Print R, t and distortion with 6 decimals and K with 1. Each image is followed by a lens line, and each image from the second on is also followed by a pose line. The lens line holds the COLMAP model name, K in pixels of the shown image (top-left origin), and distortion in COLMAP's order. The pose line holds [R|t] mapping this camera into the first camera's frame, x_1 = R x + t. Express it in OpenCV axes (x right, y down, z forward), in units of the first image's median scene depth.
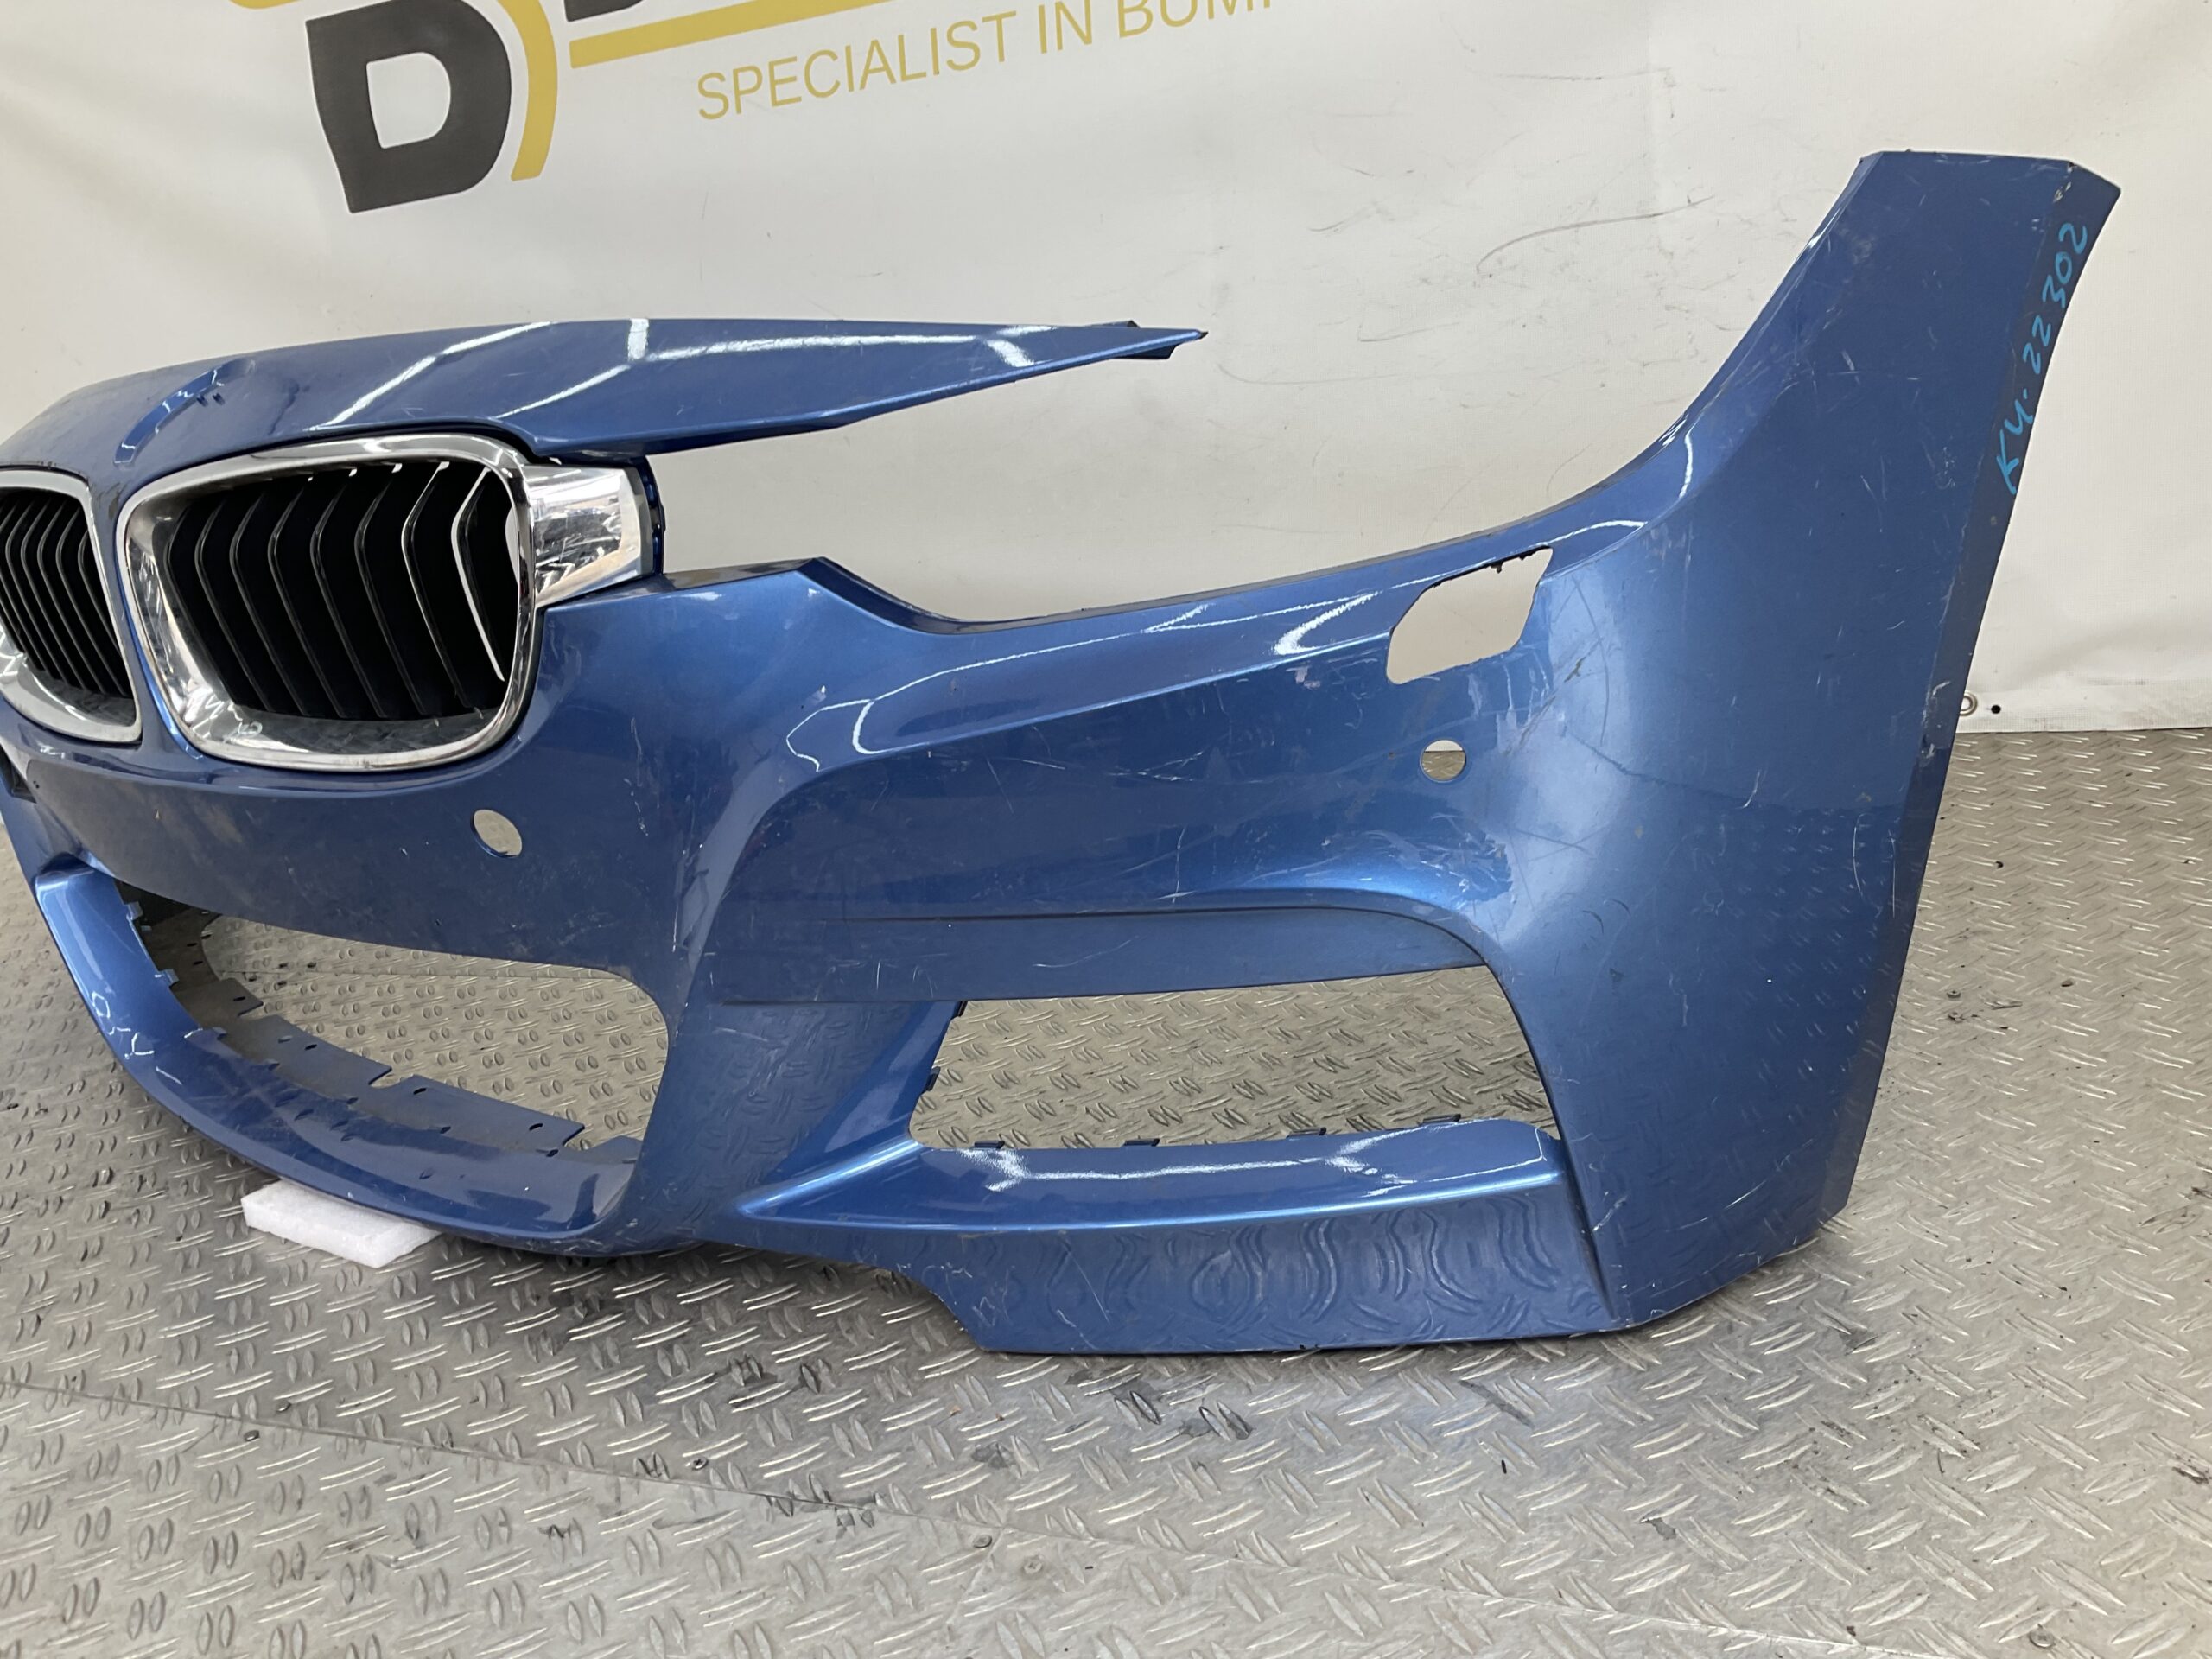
lens RADIAL K [[1818.3, 0, 1101.8], [0, 1818.3, 822.8], [0, 0, 1]] dist [0.104508, -0.212950]
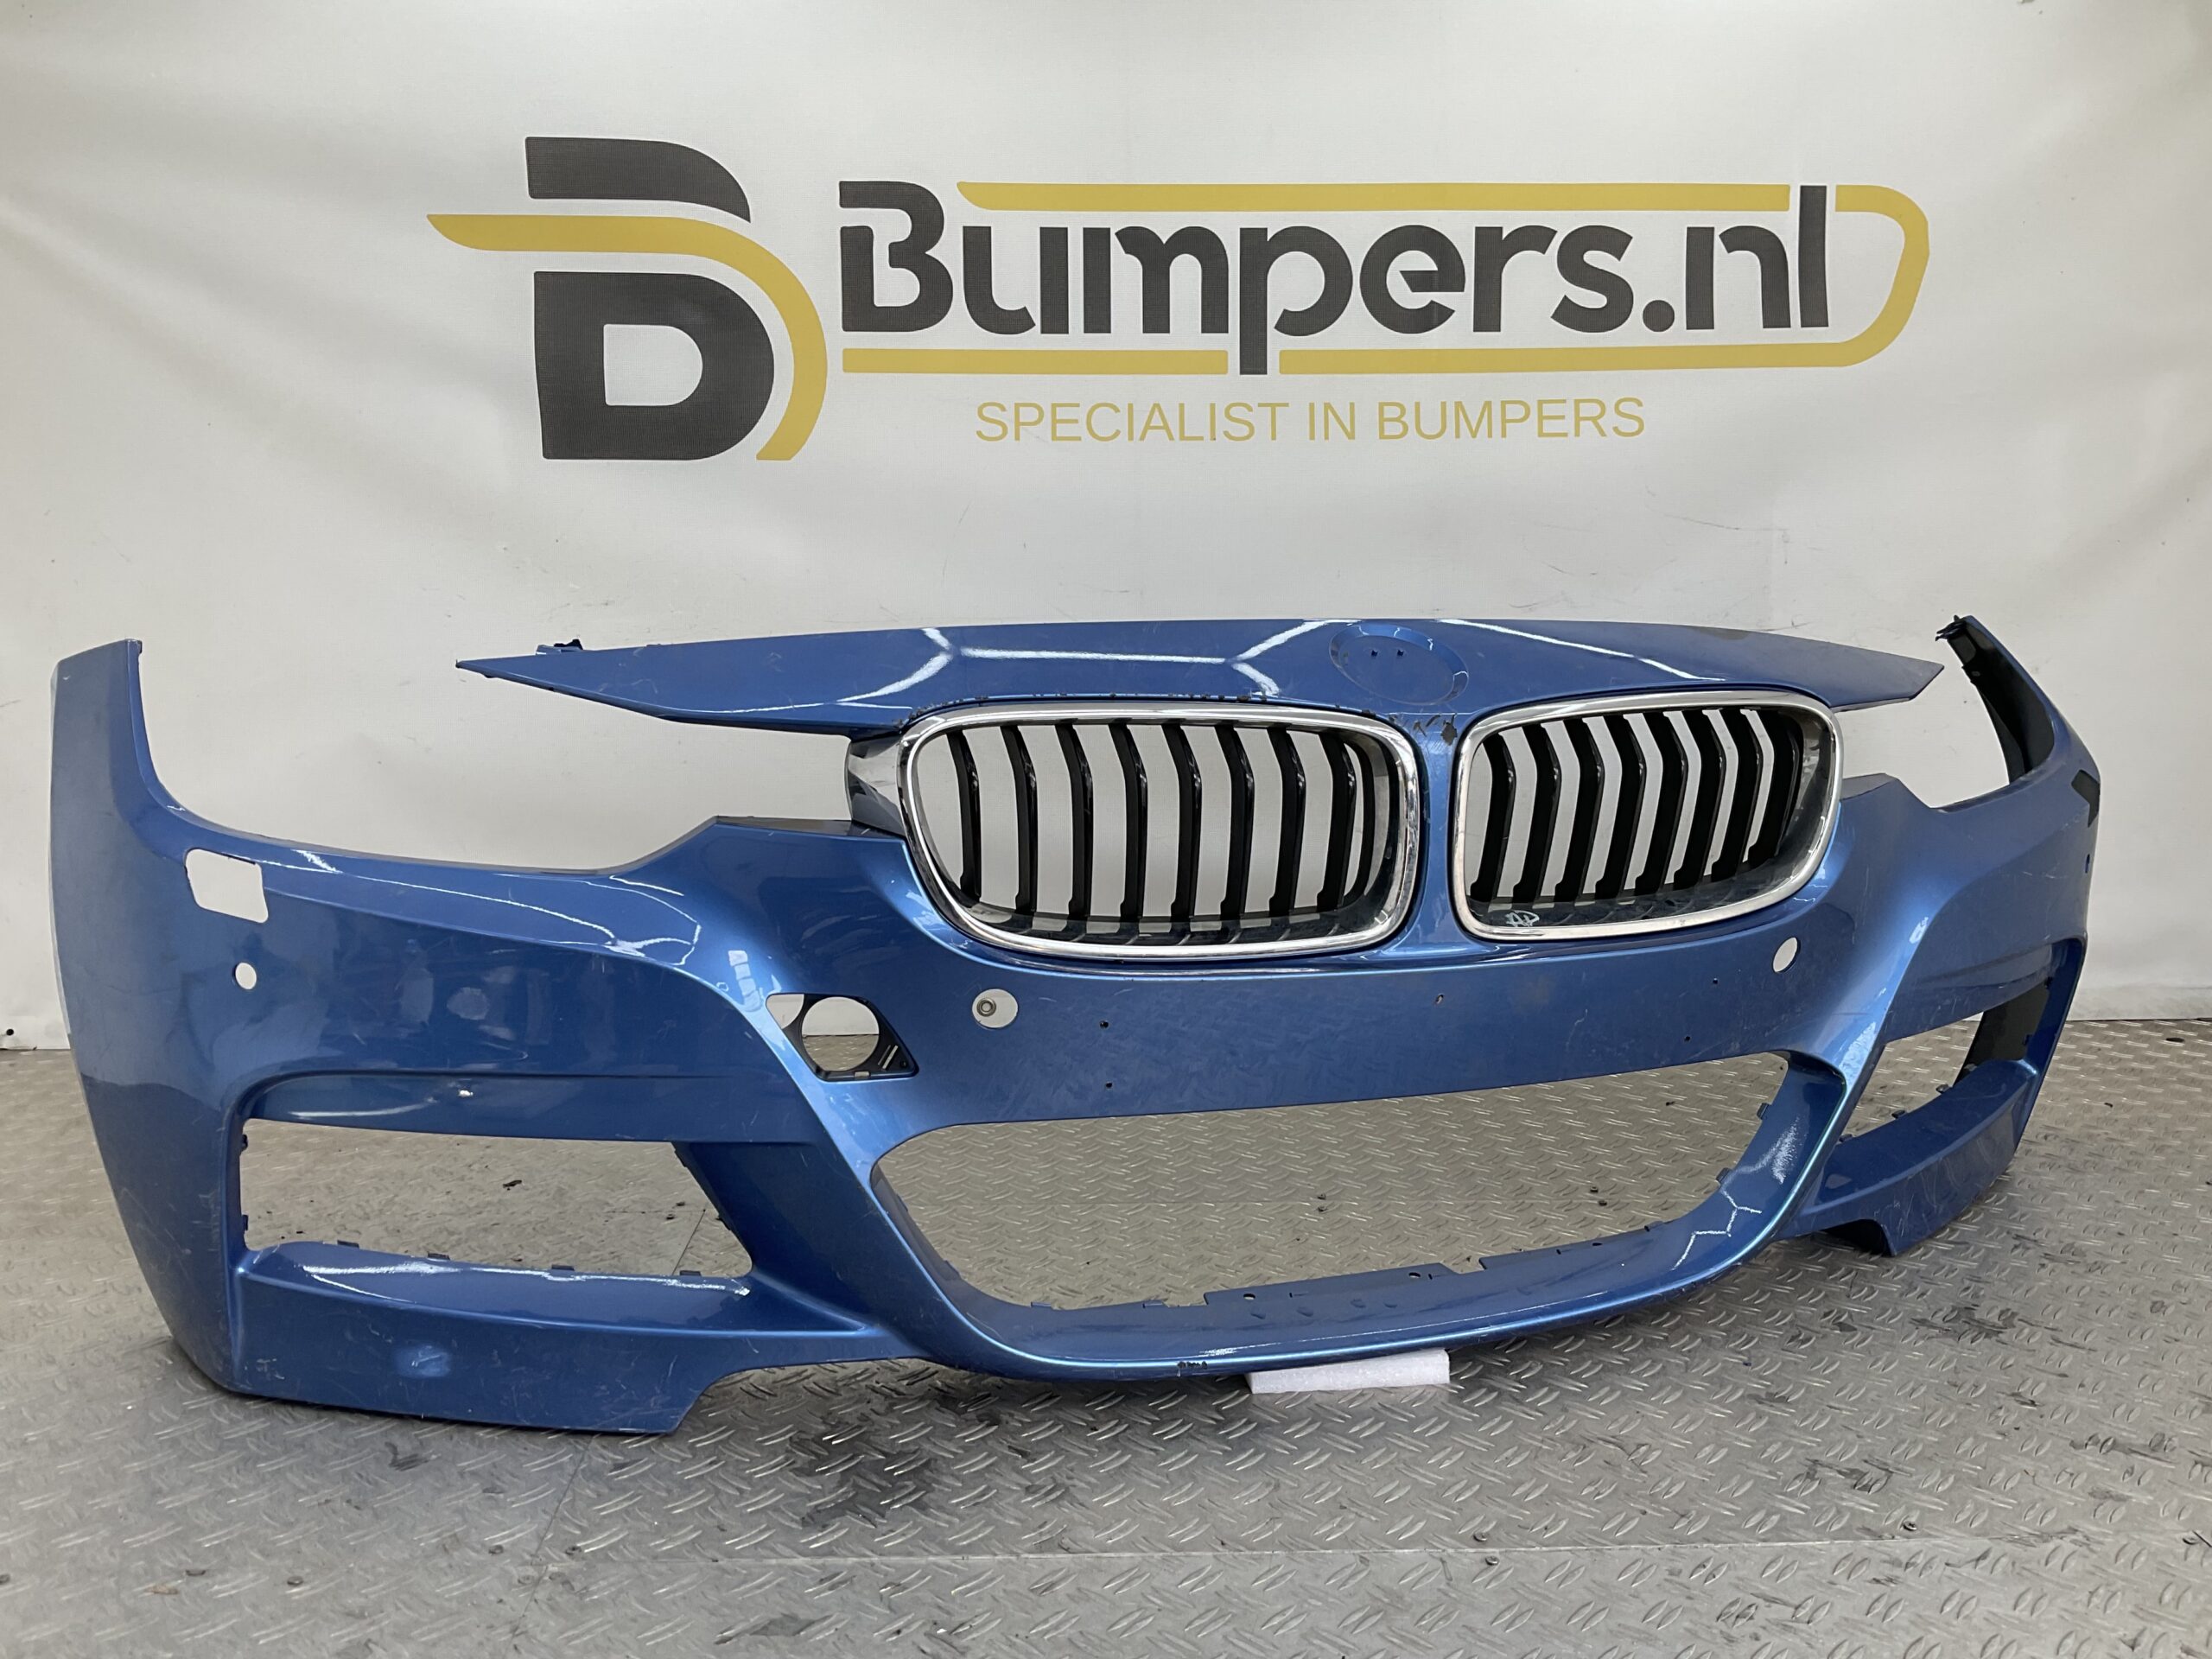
lens RADIAL K [[1812.8, 0, 1110.2], [0, 1812.8, 827.0], [0, 0, 1]] dist [0.131590, -0.277837]
pose [[0.906769, 0.078801, 0.414199, -0.635199], [-0.002363, 0.983314, -0.181902, 0.055325], [-0.421622, 0.163965, 0.891824, 0.017603]]
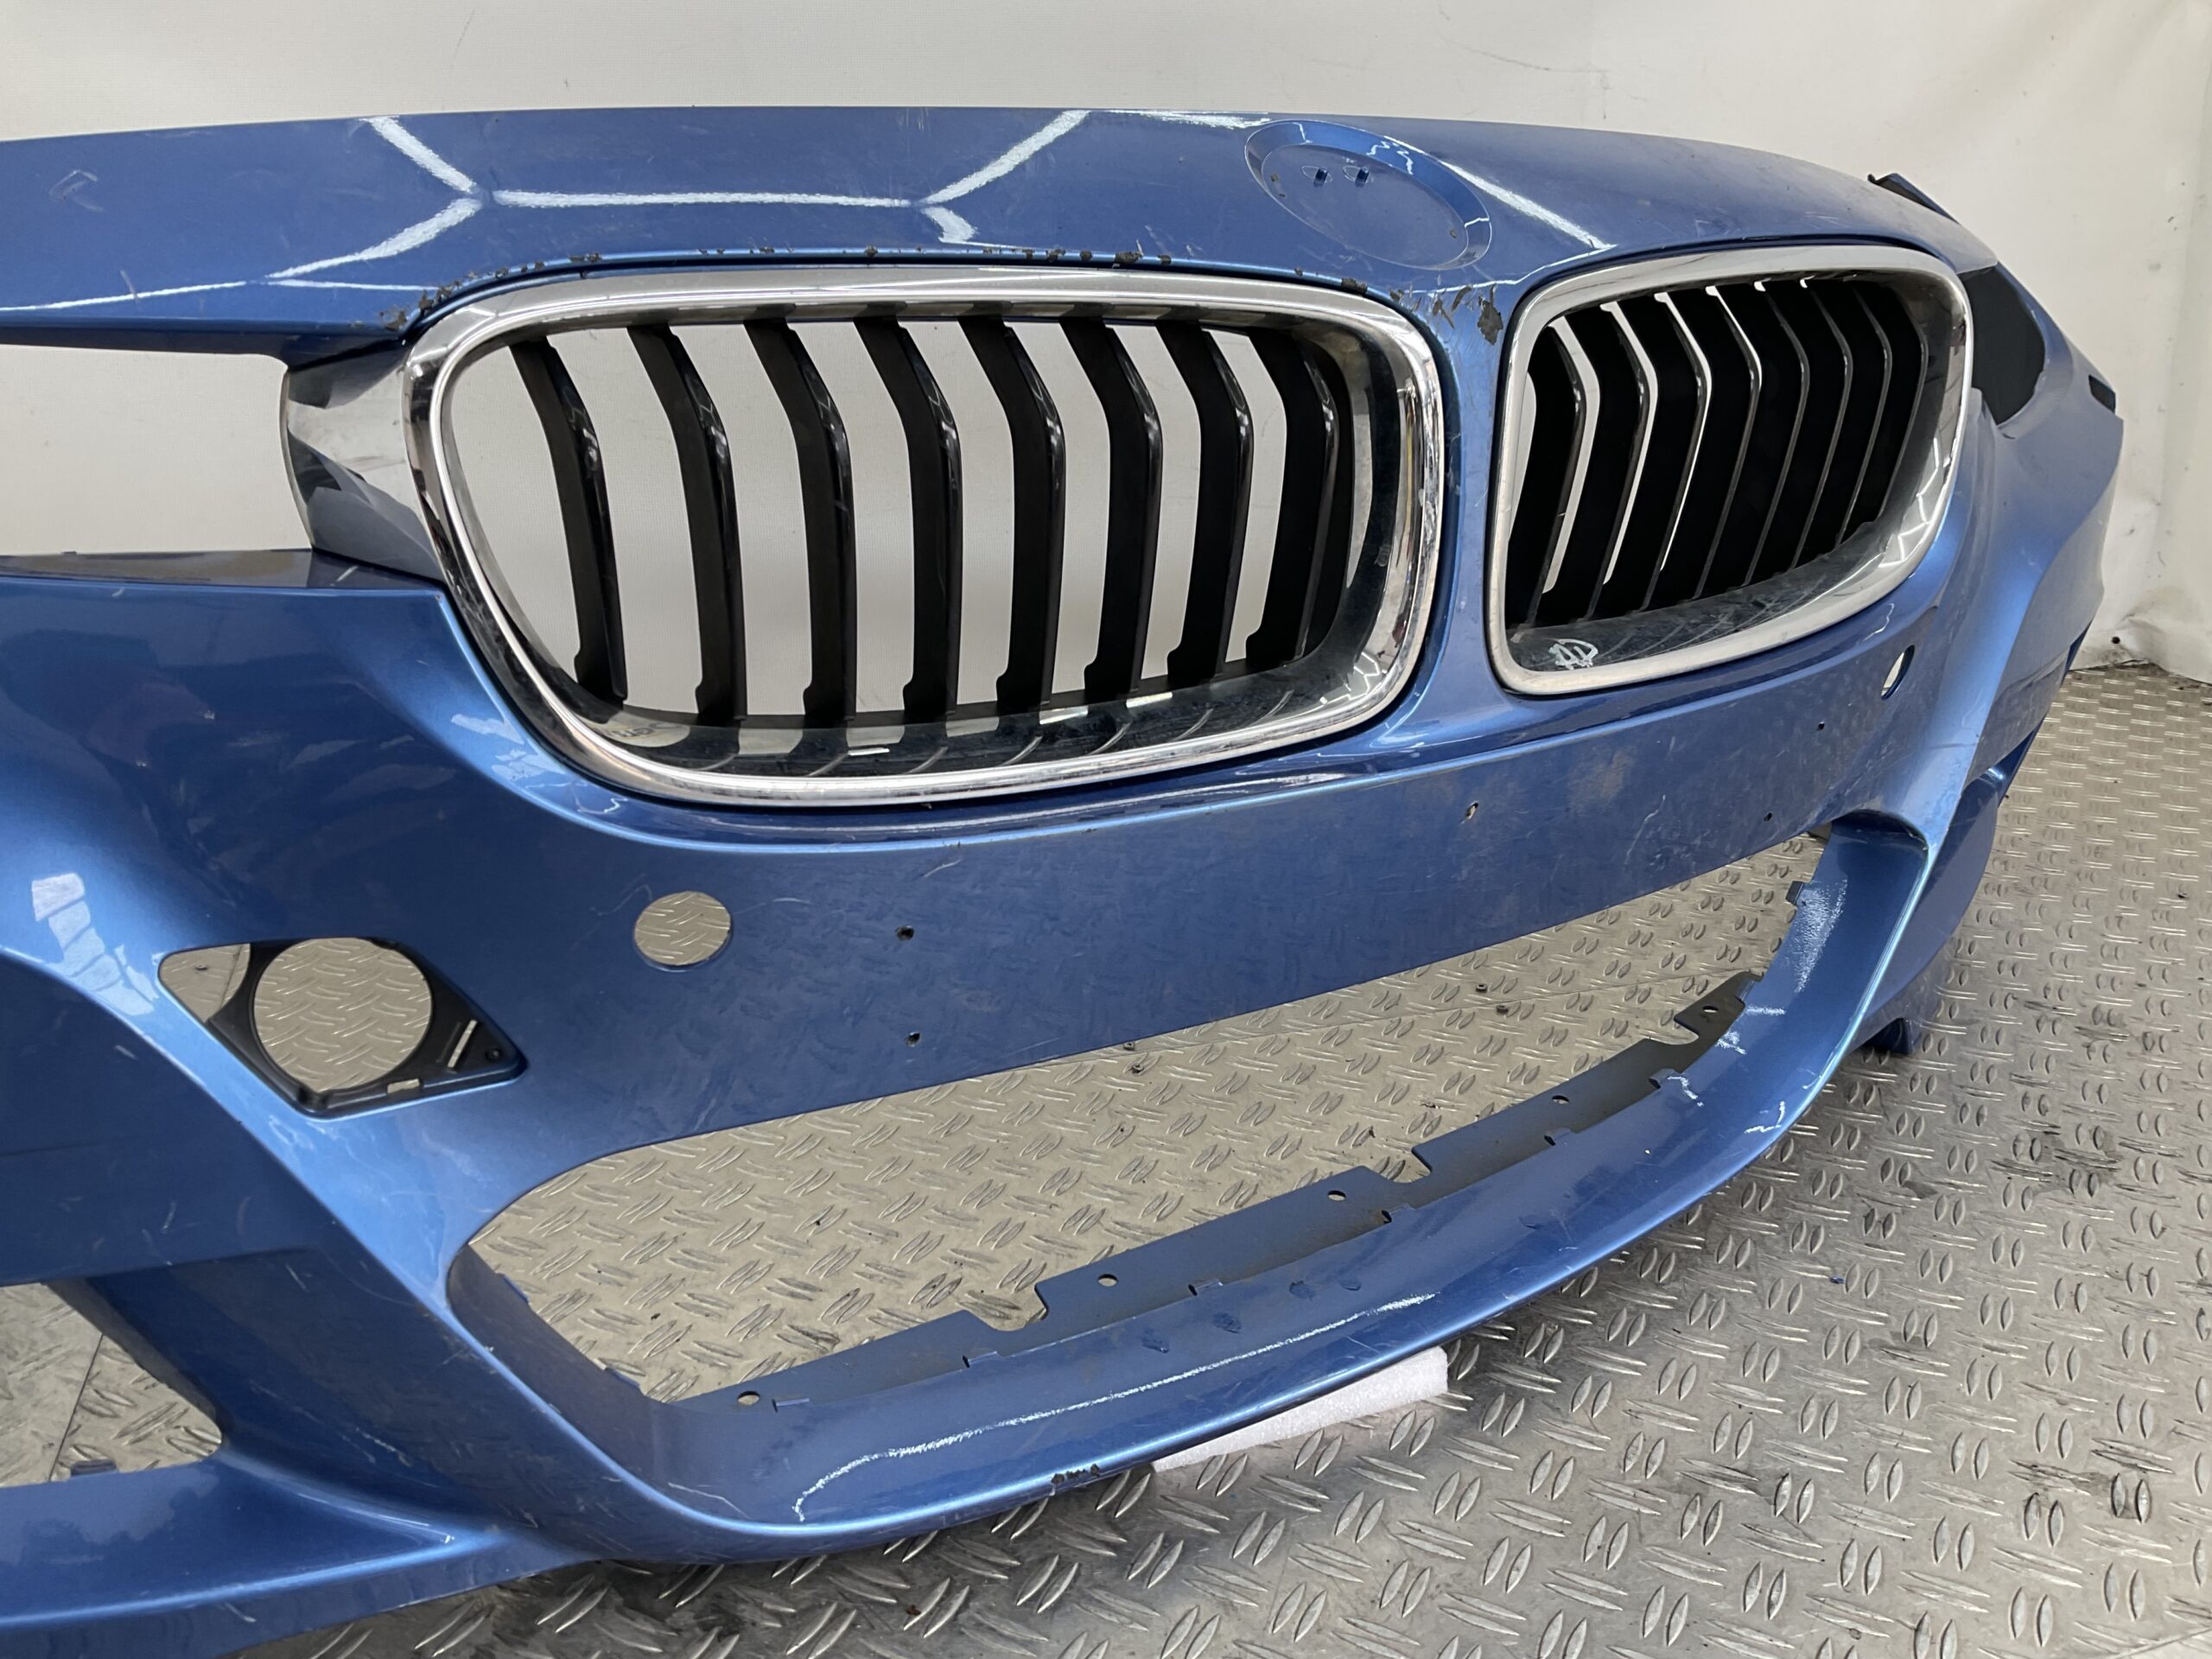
lens RADIAL K [[1818.3, 0, 1101.8], [0, 1818.3, 822.8], [0, 0, 1]] dist [0.104508, -0.212950]
pose [[0.785186, -0.071766, 0.615088, -0.533898], [0.086890, 0.996204, 0.005314, -0.012756], [-0.613134, 0.049272, 0.788441, 0.331683]]
